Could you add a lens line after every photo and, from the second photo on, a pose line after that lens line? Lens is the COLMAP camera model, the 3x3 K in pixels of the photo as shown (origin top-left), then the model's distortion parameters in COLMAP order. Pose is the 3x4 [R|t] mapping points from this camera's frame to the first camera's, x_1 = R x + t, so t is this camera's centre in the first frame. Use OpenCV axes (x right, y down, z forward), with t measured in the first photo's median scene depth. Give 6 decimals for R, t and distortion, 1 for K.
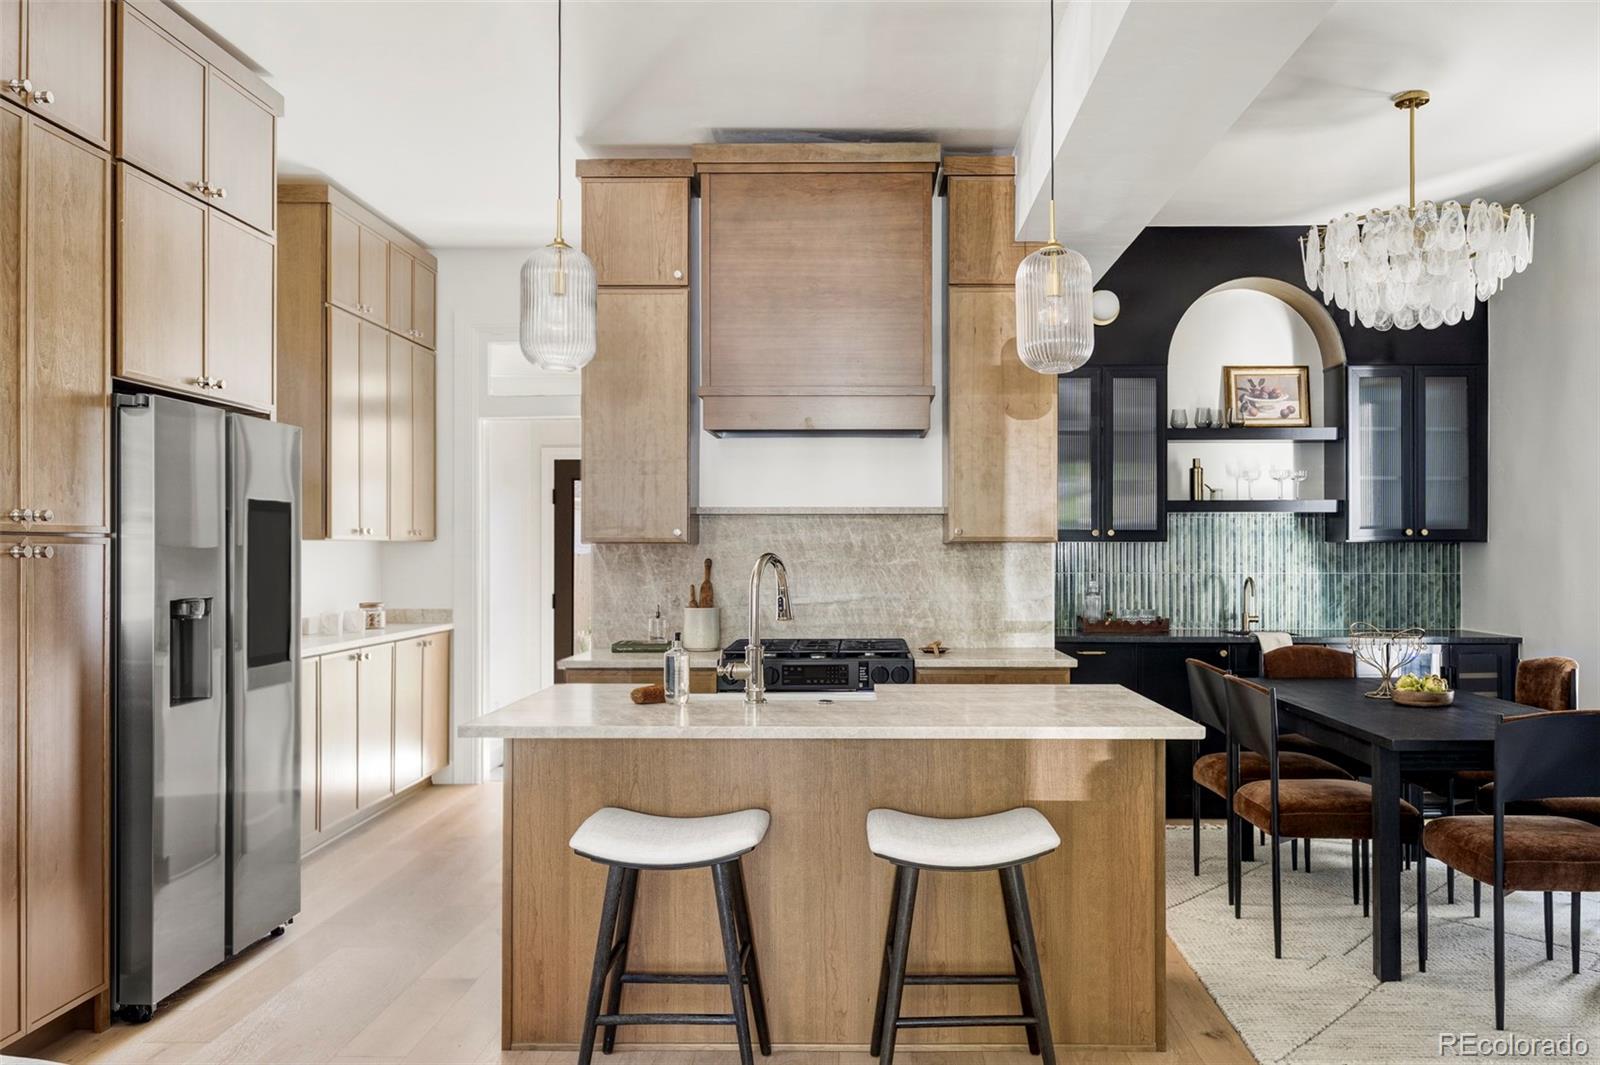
lens RADIAL K [[1249.8, 0, 801.7], [0, 1249.8, 540.2], [0, 0, 1]] dist [-0.019480, -0.004007]
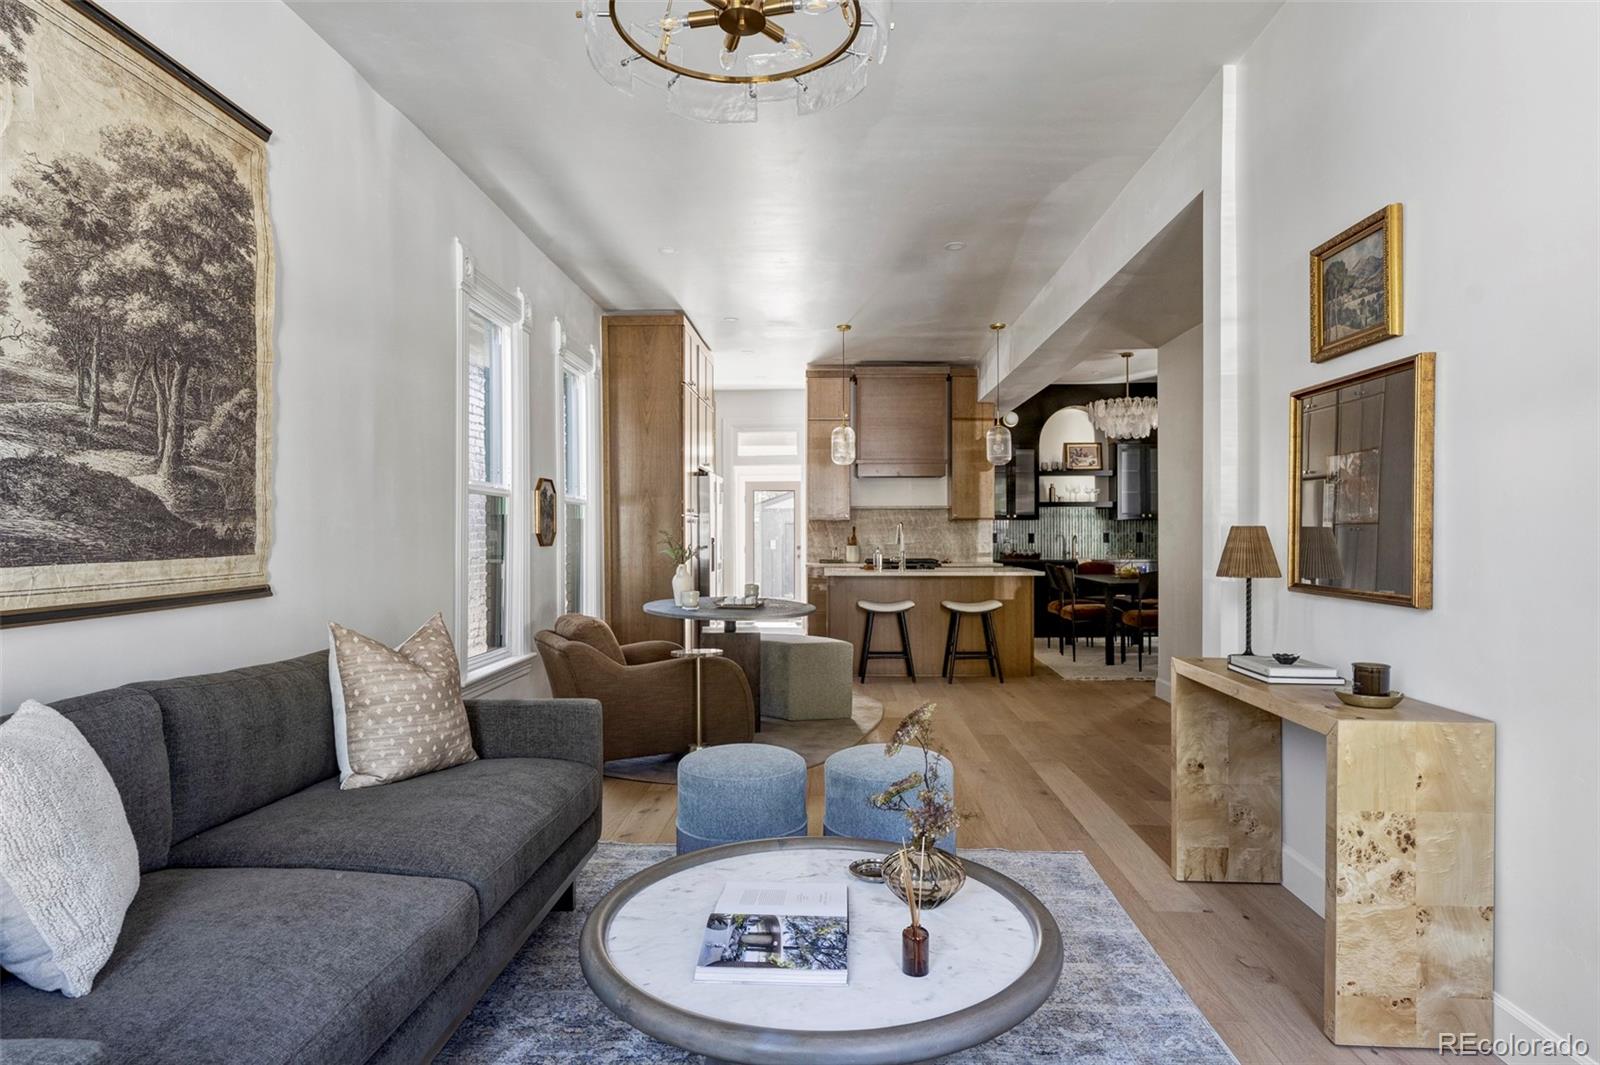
lens RADIAL K [[893.6, 0, 790.1], [0, 893.6, 529.5], [0, 0, 1]] dist [-0.004572, 0.004244]
pose [[0.999998, -0.001830, -0.001134, -0.168859], [0.001837, 0.999975, 0.006776, 0.007147], [0.001122, -0.006779, 0.999976, -0.662923]]
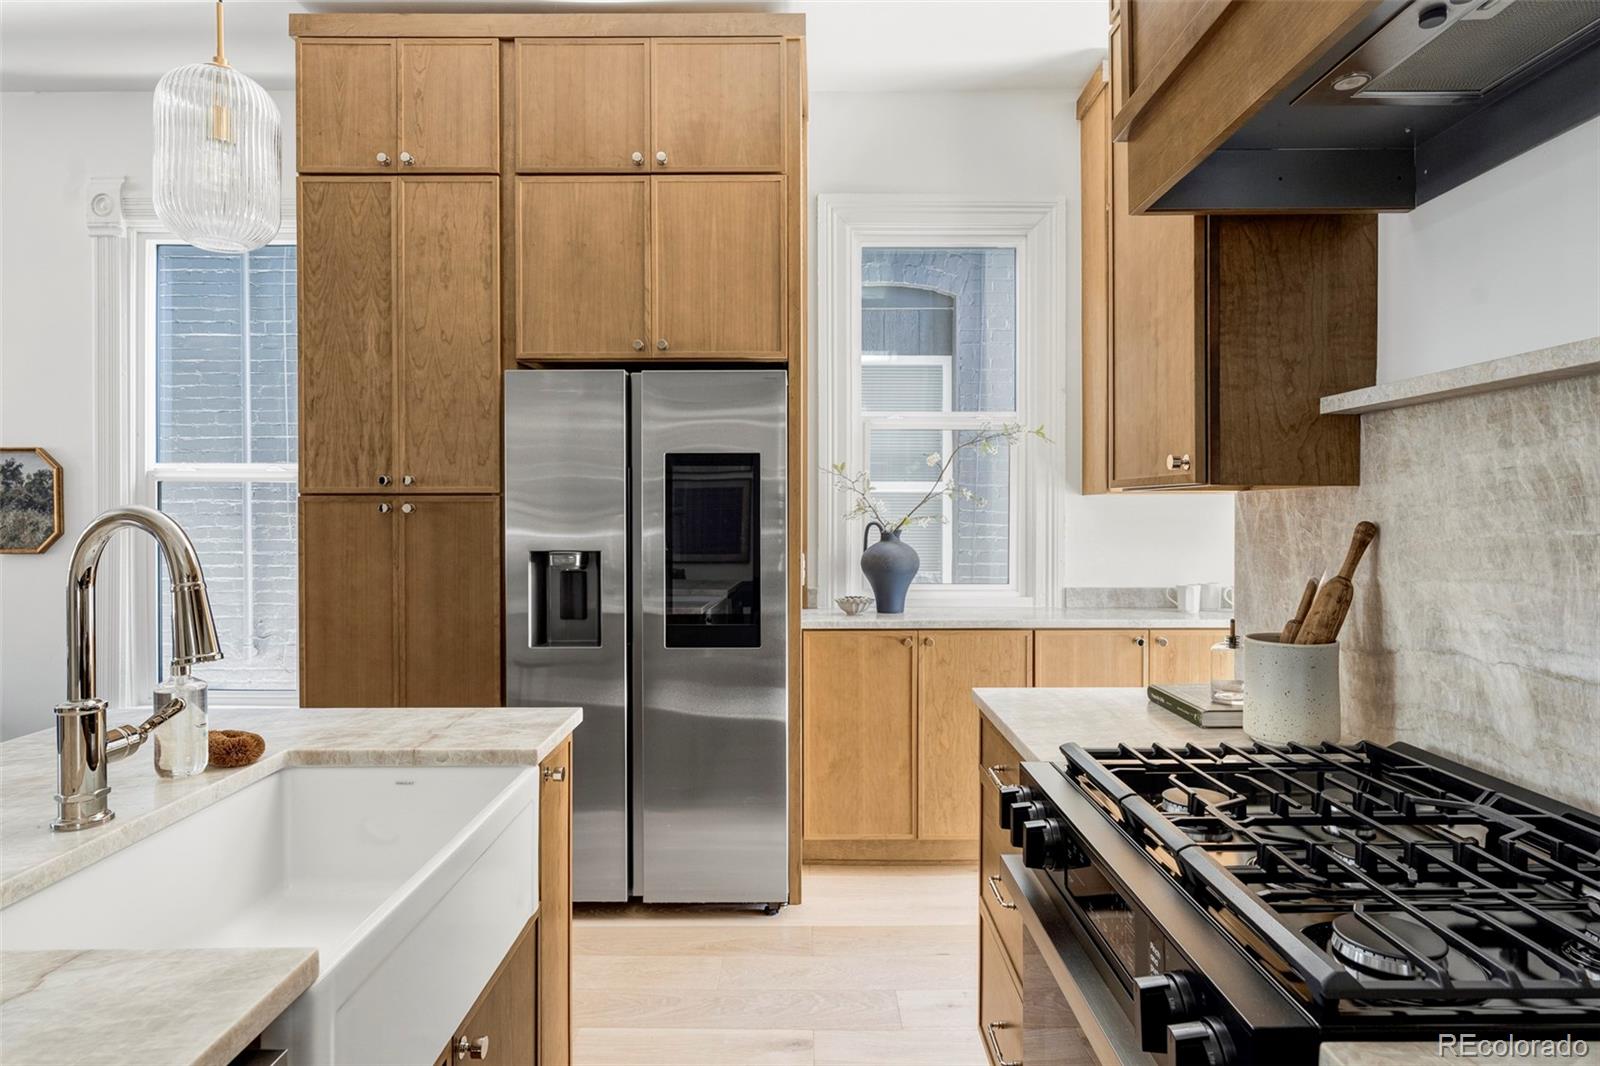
lens RADIAL K [[893.6, 0, 799.5], [0, 893.6, 528.3], [0, 0, 1]] dist [-0.004572, 0.004244]
pose [[0.044364, 0.019677, -0.998822, 0.173877], [0.009855, 0.999749, 0.020133, 0.007961], [0.998967, -0.010736, 0.044159, 0.683627]]
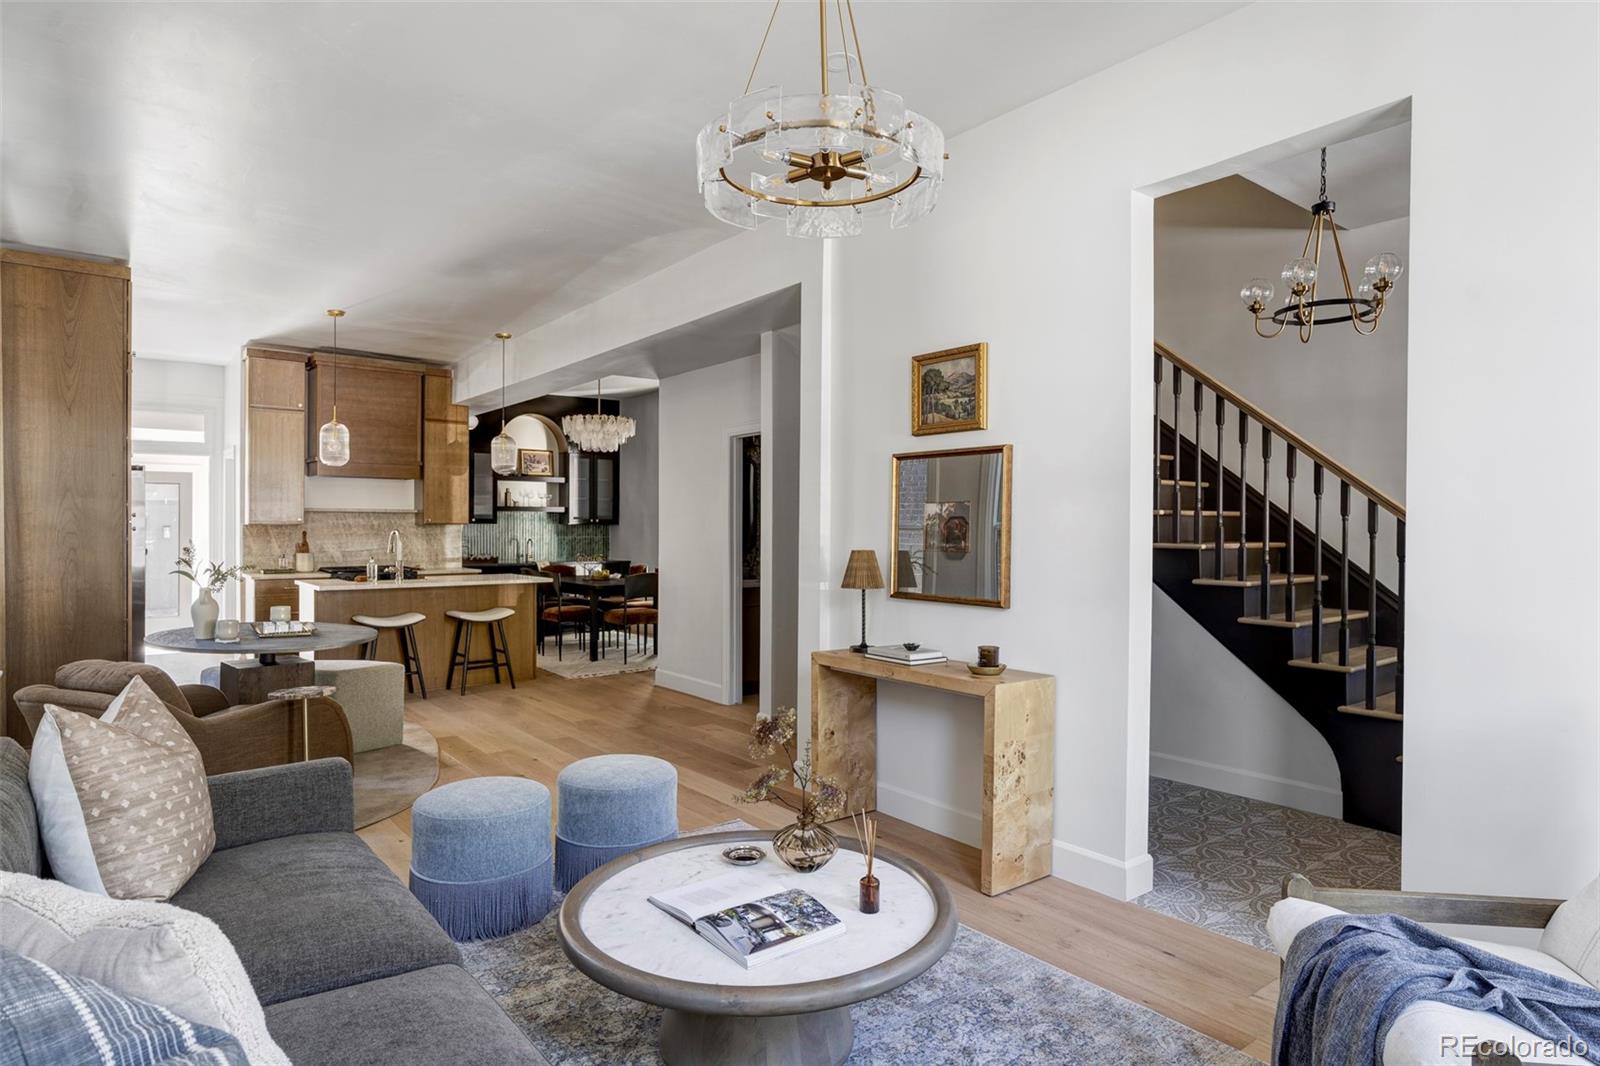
lens RADIAL K [[893.6, 0, 798.7], [0, 893.6, 534.2], [0, 0, 1]] dist [-0.004572, 0.004244]
pose [[0.756581, -0.002268, 0.653896, -0.375975], [-0.010715, 0.999817, 0.015866, -0.011770], [-0.653812, -0.019010, 0.756418, -0.642881]]
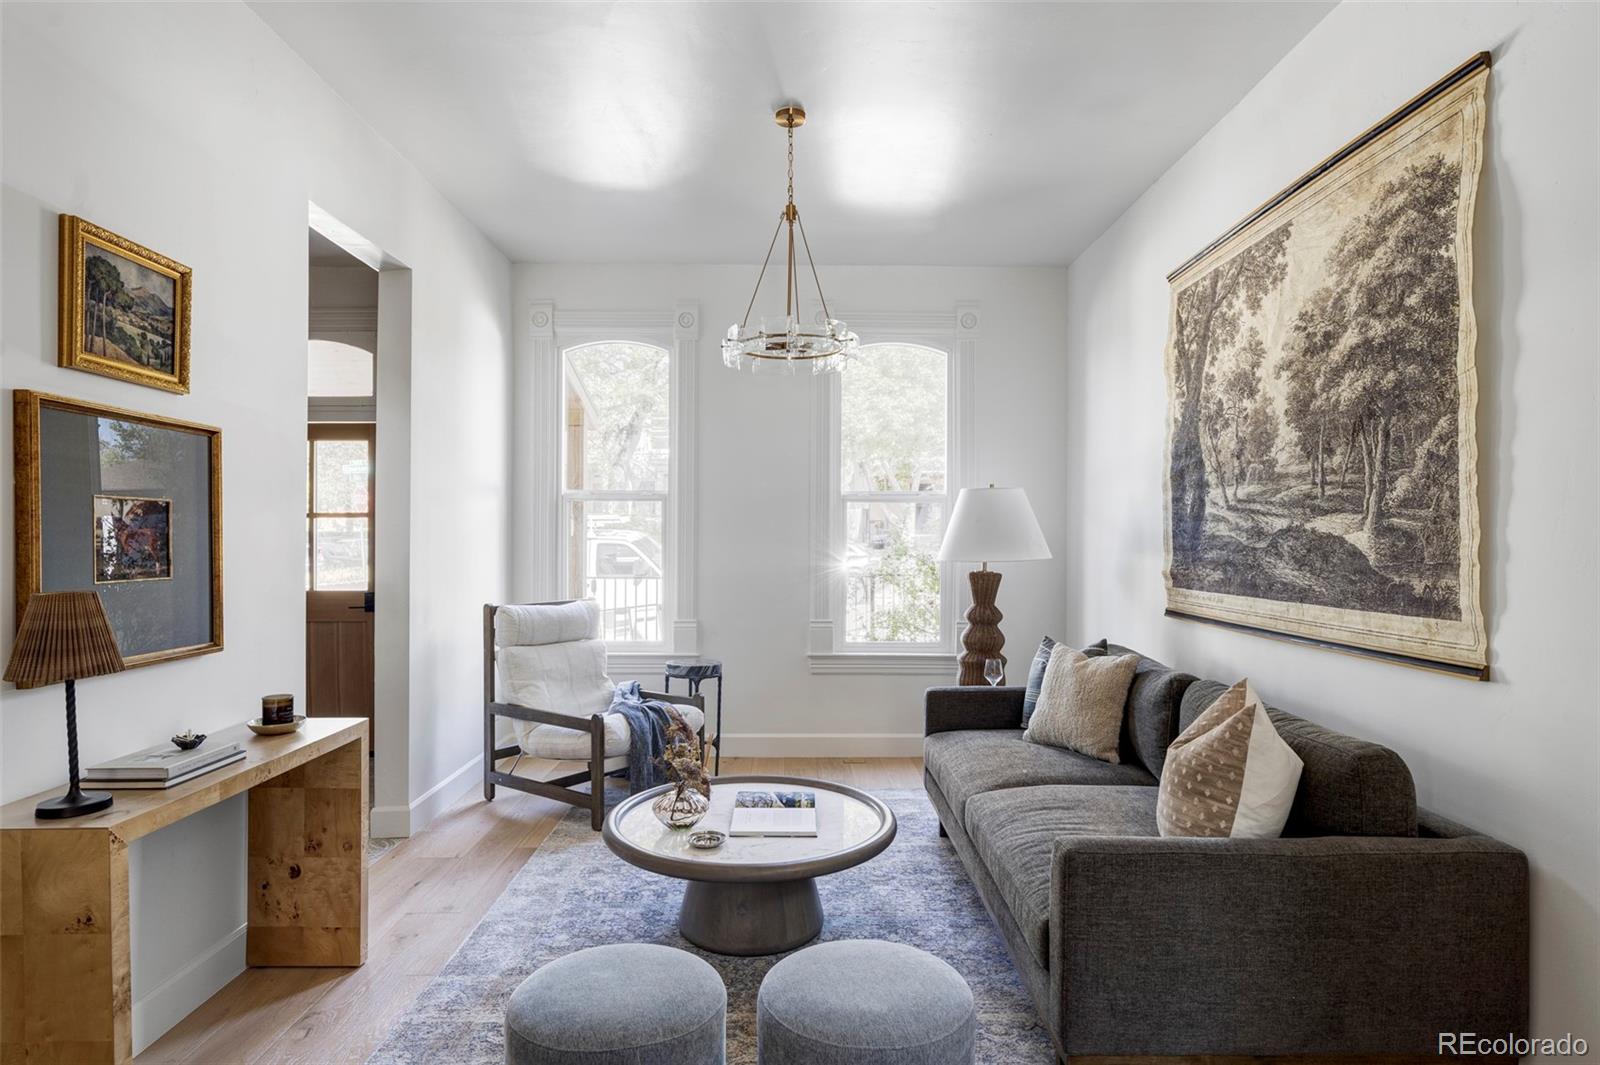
lens RADIAL K [[893.6, 0, 793.3], [0, 893.6, 534.0], [0, 0, 1]] dist [-0.004572, 0.004244]
pose [[-0.998706, -0.002633, -0.050781, -0.157963], [-0.001944, 0.999905, -0.013611, -0.006571], [0.050812, -0.013494, -0.998617, 0.103191]]
